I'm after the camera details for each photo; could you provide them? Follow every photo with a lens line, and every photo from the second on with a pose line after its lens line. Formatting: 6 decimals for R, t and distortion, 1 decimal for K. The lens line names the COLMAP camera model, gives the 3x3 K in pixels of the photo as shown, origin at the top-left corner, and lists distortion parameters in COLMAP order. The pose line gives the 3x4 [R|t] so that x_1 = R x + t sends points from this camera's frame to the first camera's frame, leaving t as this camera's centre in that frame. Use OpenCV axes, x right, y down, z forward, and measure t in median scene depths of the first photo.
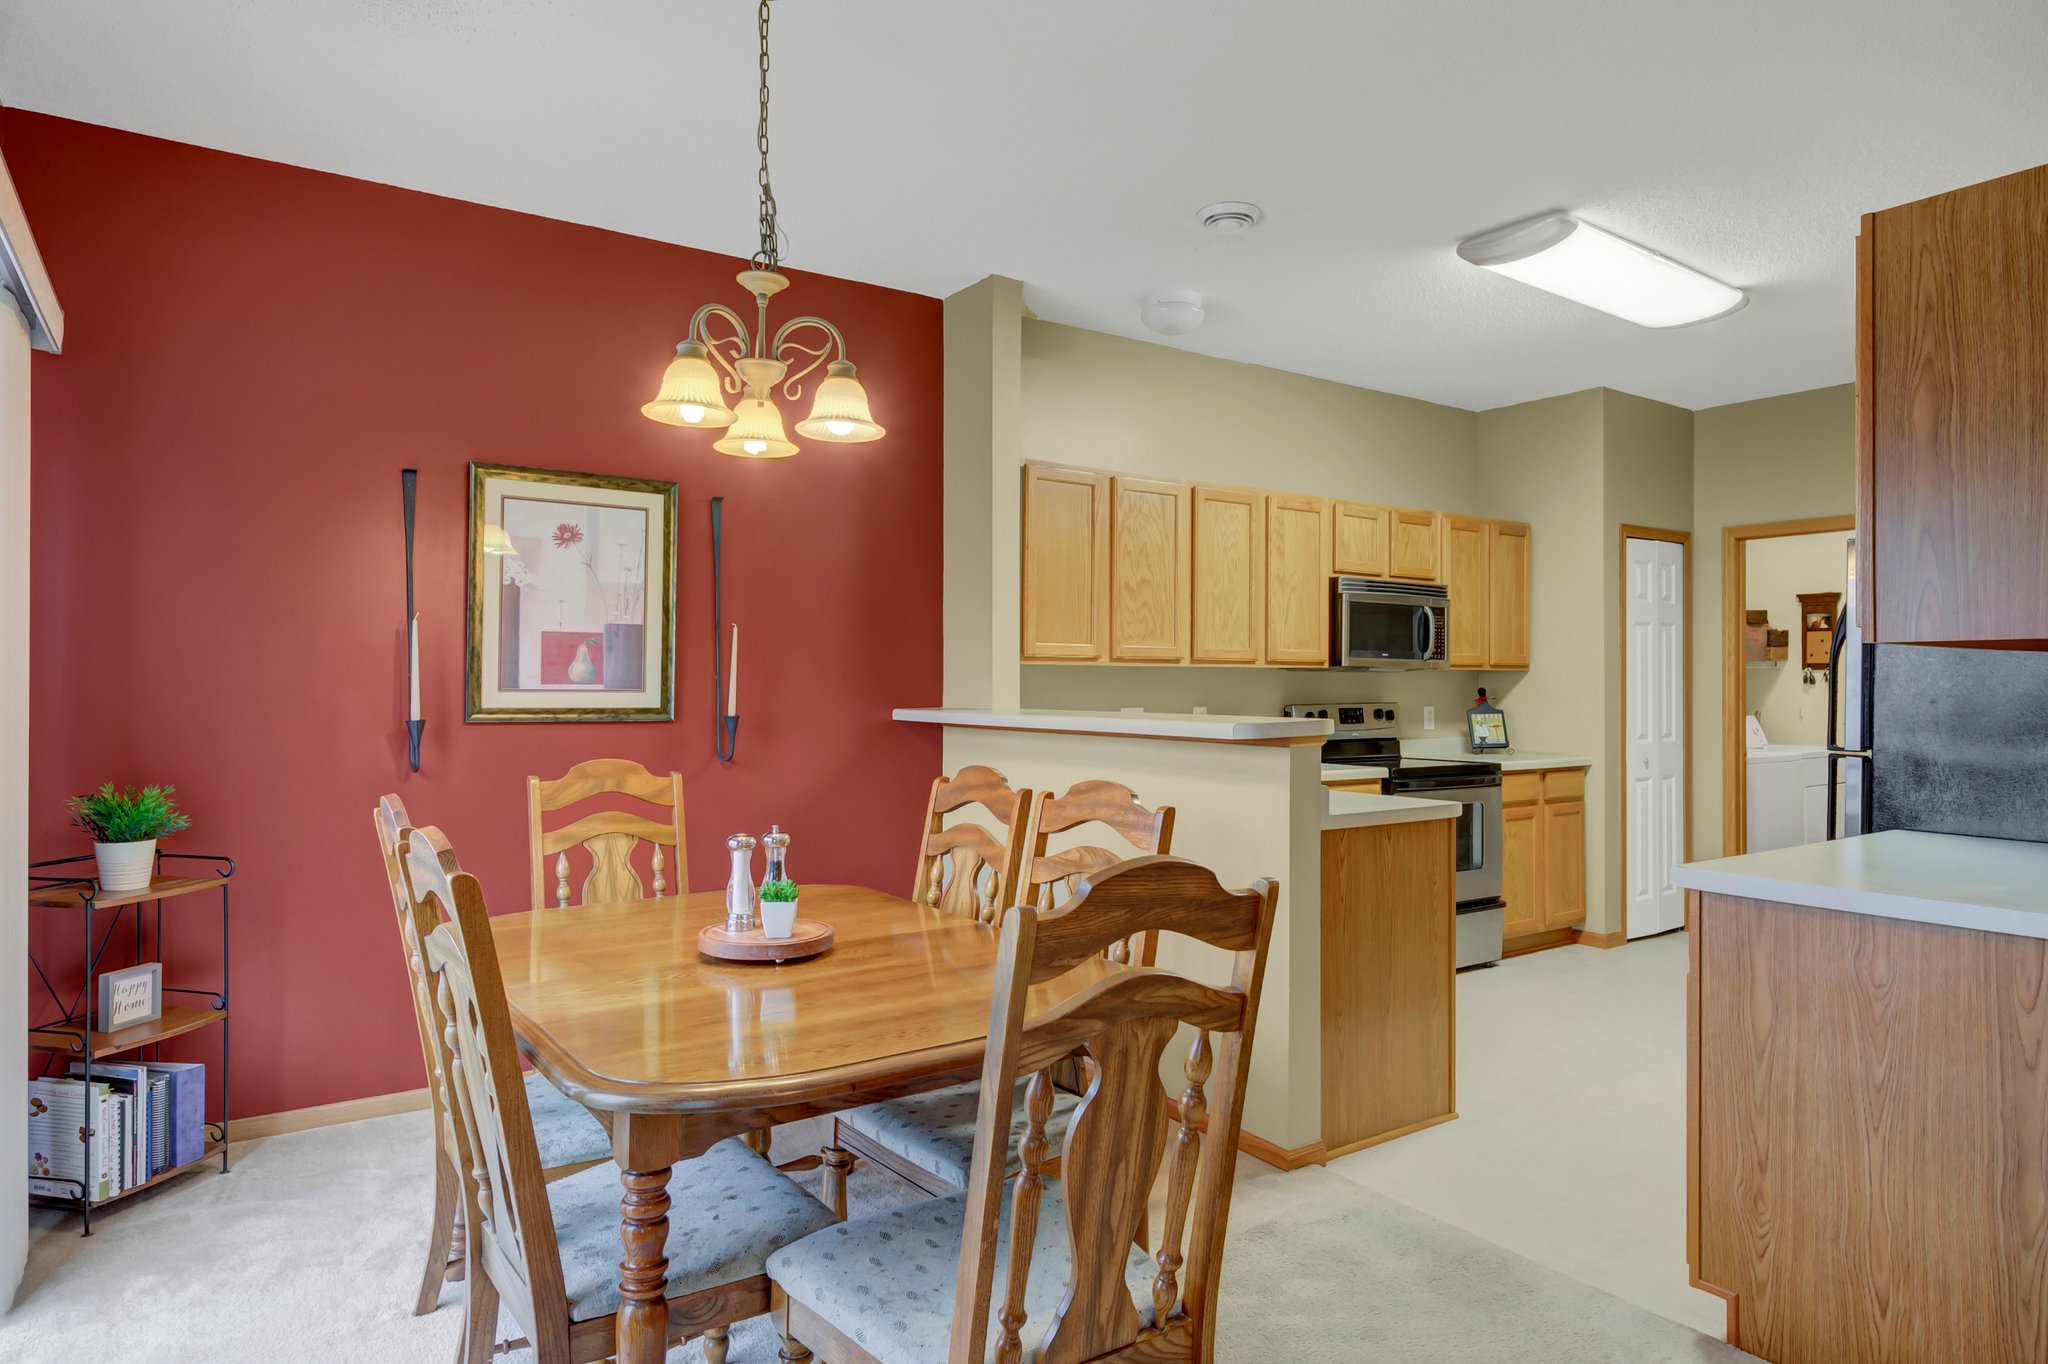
lens RADIAL K [[1214.8, 0, 1021.0], [0, 1214.8, 678.8], [0, 0, 1]] dist [-0.006146, 0.000025]
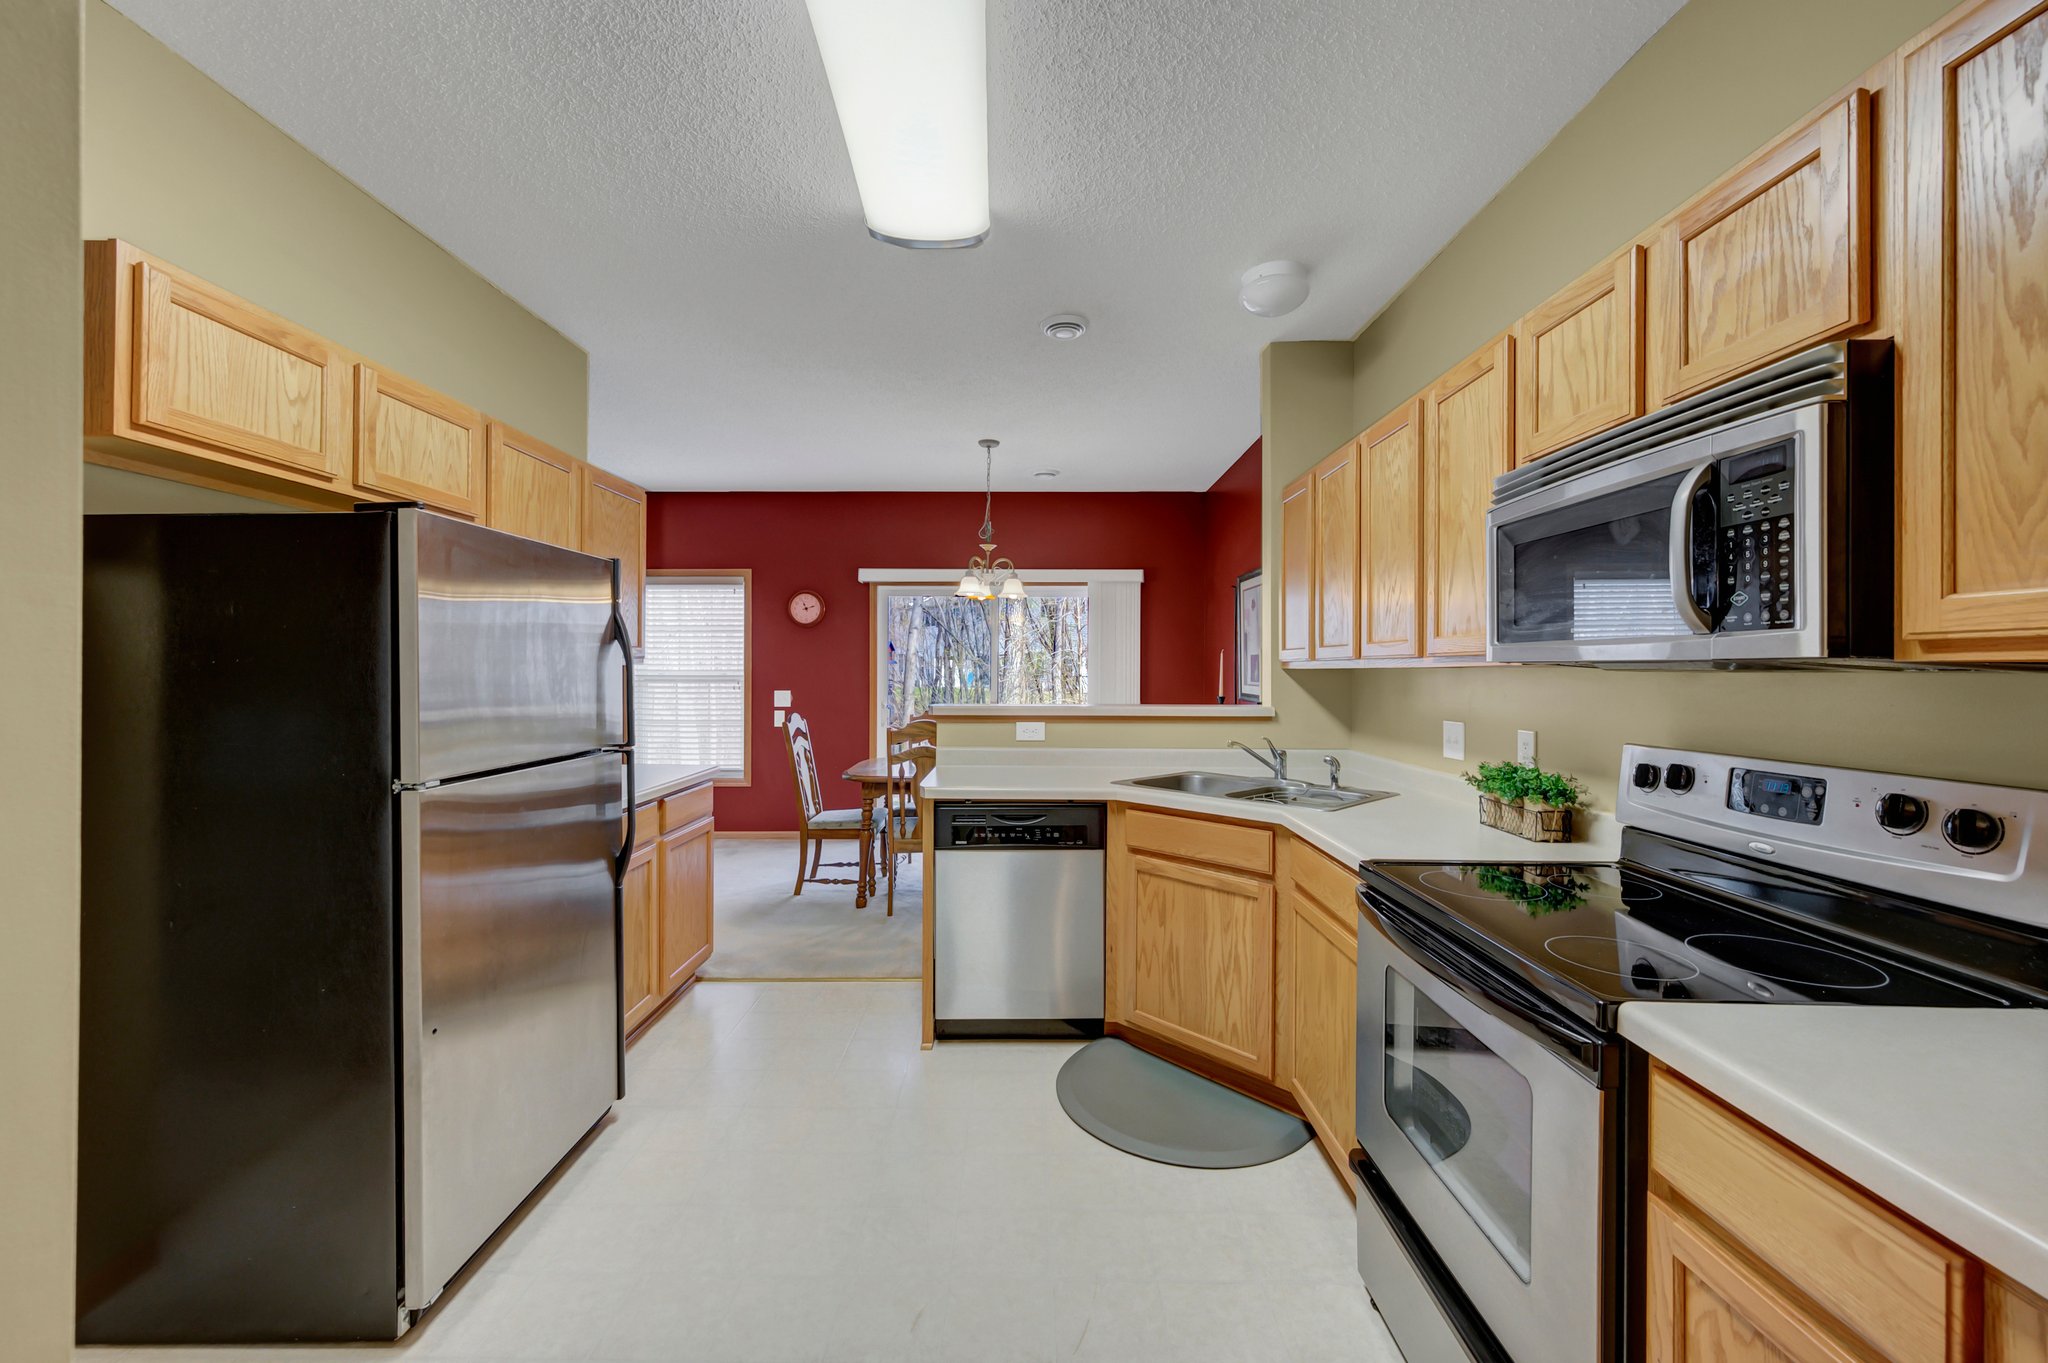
lens RADIAL K [[811.0, 0, 1016.7], [0, 811.0, 668.8], [0, 0, 1]] dist [-0.005489, 0.000819]
pose [[-0.572954, -0.006193, -0.819564, 0.842730], [-0.002934, 0.999981, -0.005506, -0.007004], [0.819582, -0.000750, -0.572962, 1.347613]]
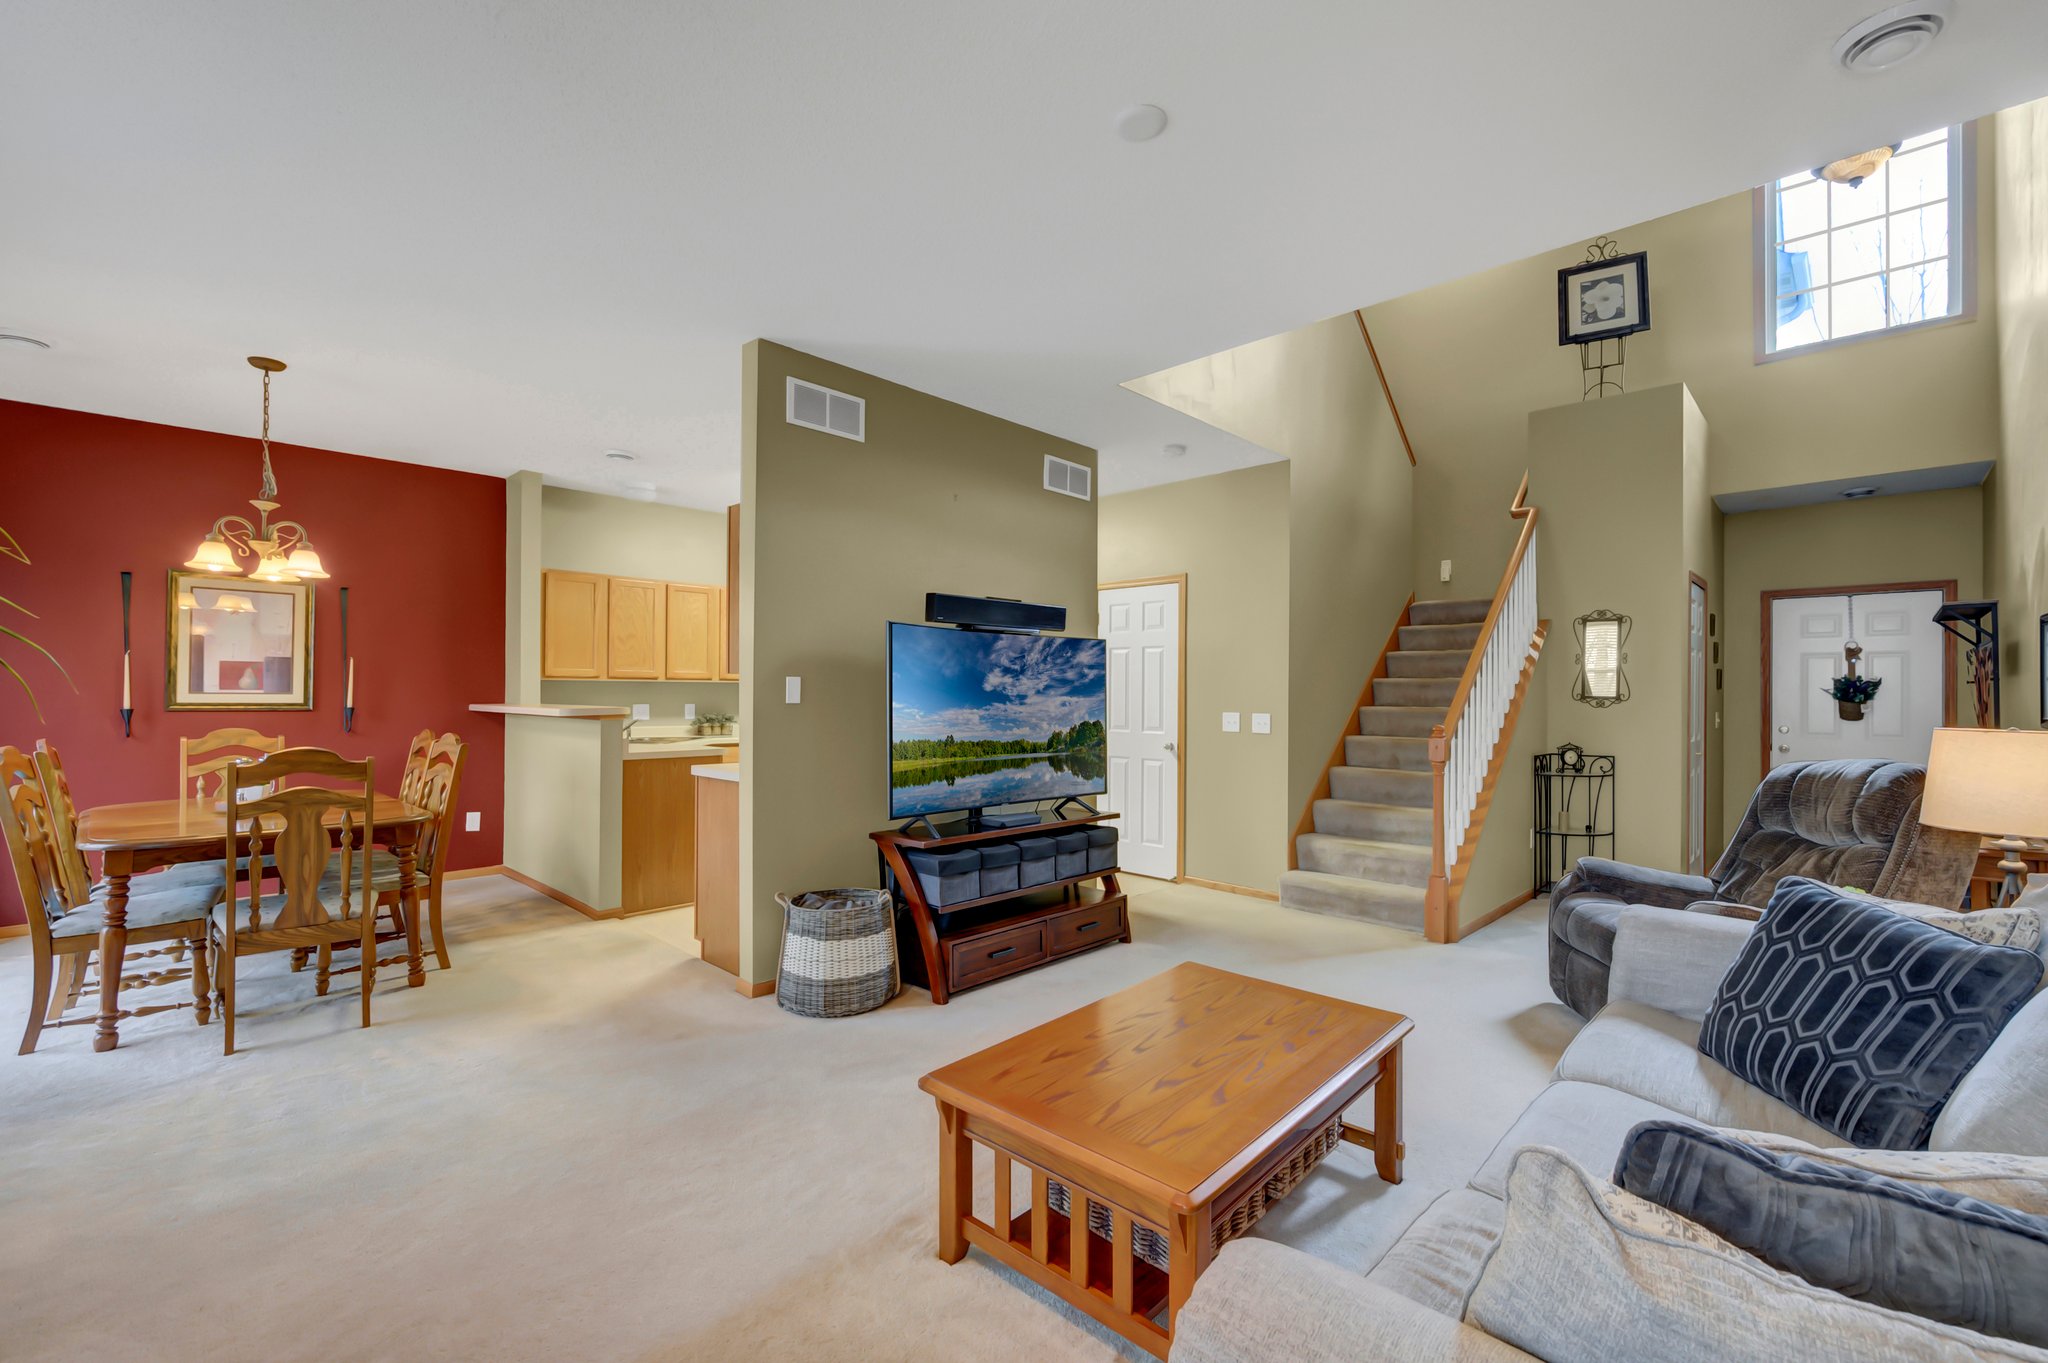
lens RADIAL K [[883.4, 0, 1023.1], [0, 883.4, 689.0], [0, 0, 1]] dist [0.003335, 0.001038]
pose [[0.983140, 0.003075, 0.182828, 0.516995], [-0.002856, 0.999995, -0.001462, 0.001715], [-0.182831, 0.000915, 0.983144, -0.503197]]
